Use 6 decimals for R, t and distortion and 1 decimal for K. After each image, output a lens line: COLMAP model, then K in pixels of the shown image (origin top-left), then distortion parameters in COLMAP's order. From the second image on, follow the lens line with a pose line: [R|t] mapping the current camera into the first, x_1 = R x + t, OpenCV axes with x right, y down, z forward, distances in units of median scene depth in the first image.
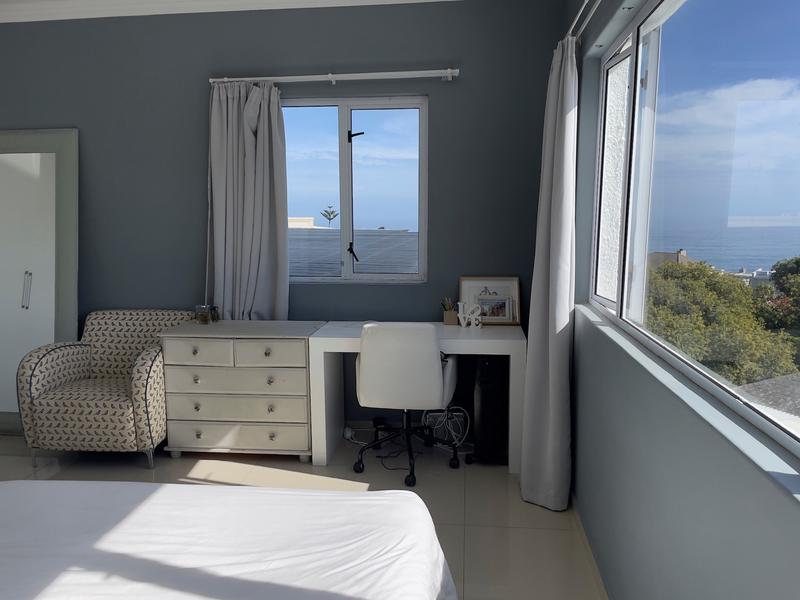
lens RADIAL K [[602.9, 0, 406.2], [0, 602.9, 297.1], [0, 0, 1]] dist [0.093087, -0.120832]
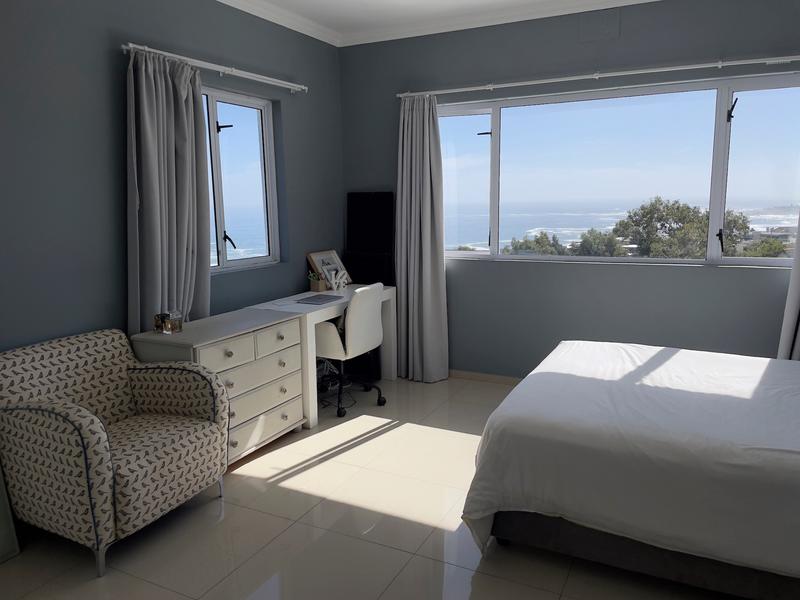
lens RADIAL K [[602.9, 0, 406.2], [0, 602.9, 297.1], [0, 0, 1]] dist [0.093087, -0.120832]
pose [[0.347532, -0.153064, 0.925091, -1.074589], [0.151281, 0.982814, 0.105783, -0.050985], [-0.925384, 0.103186, 0.364715, 0.403561]]
